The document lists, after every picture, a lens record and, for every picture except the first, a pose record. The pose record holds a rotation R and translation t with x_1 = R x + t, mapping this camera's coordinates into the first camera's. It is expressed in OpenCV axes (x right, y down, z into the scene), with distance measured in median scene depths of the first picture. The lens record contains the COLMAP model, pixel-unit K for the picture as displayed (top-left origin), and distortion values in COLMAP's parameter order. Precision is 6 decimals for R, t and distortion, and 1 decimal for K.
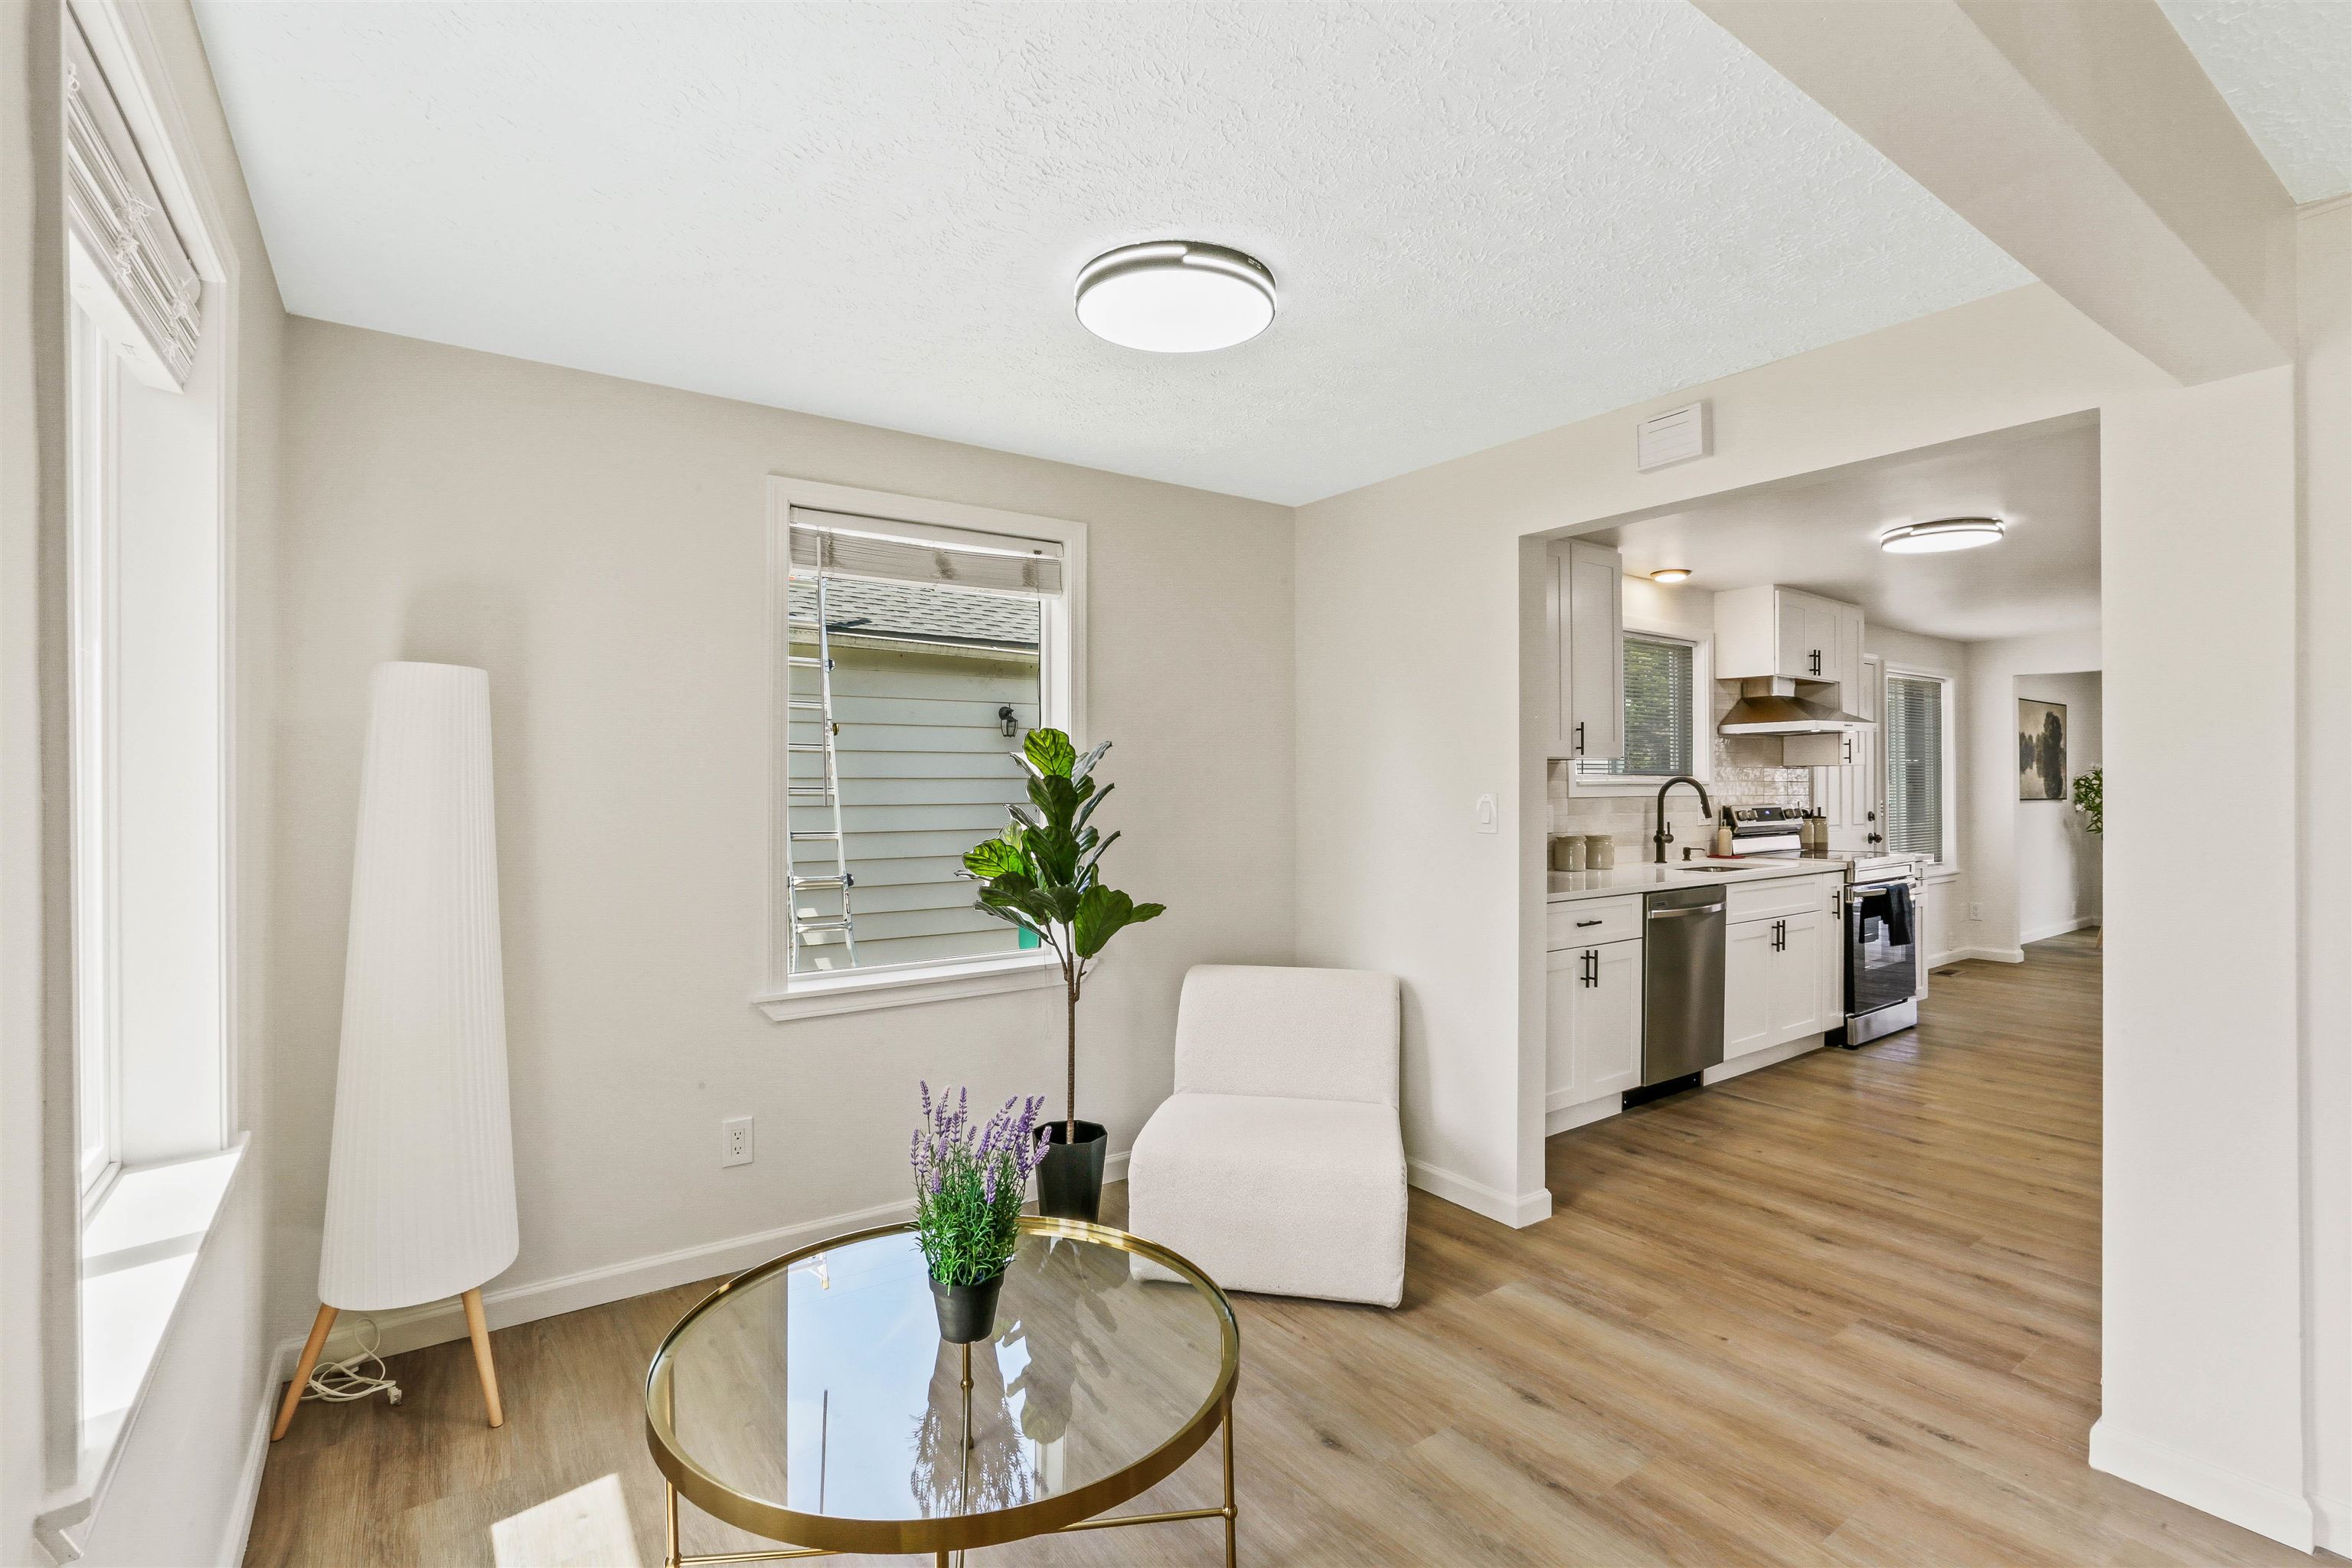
lens RADIAL K [[1072.3, 0, 1162.9], [0, 1072.3, 784.2], [0, 0, 1]] dist [-0.024571, 0.007496]
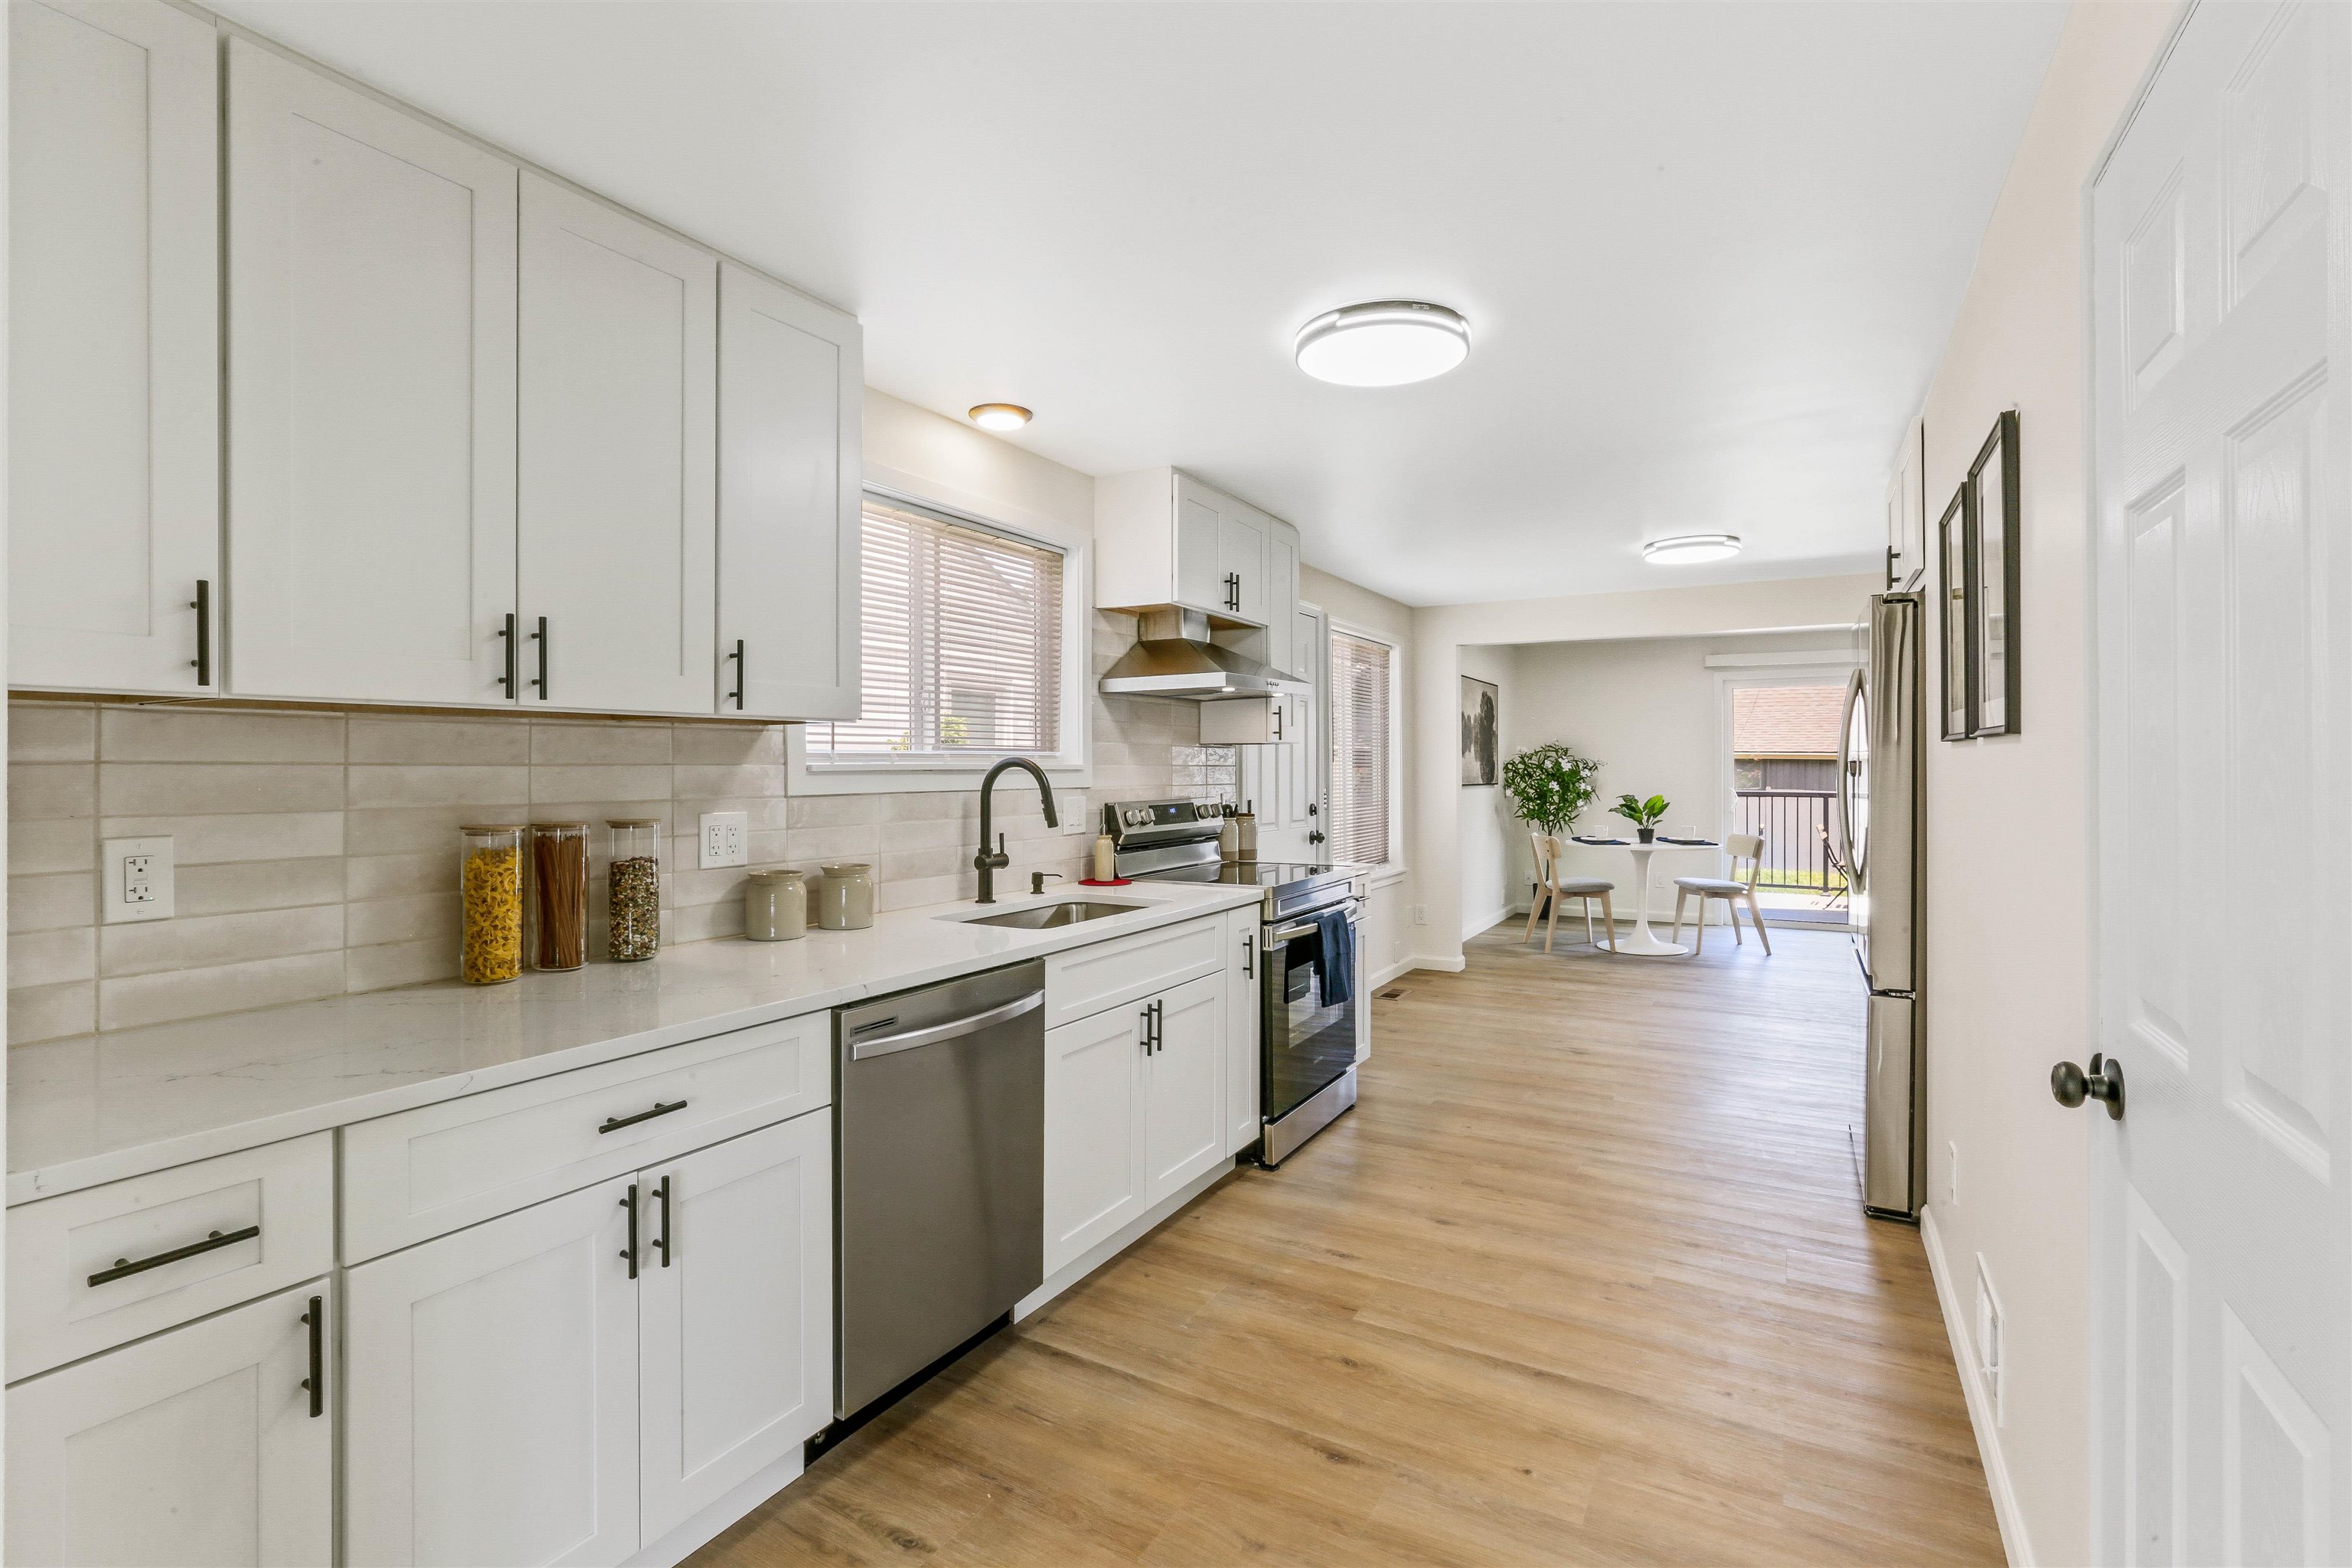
lens RADIAL K [[1072.3, 0, 1169.6], [0, 1072.3, 774.4], [0, 0, 1]] dist [-0.024571, 0.007496]
pose [[0.909683, -0.002034, 0.415298, 0.293995], [-0.000702, 0.999979, 0.006436, -0.001103], [-0.415302, -0.006146, 0.909663, 0.393048]]
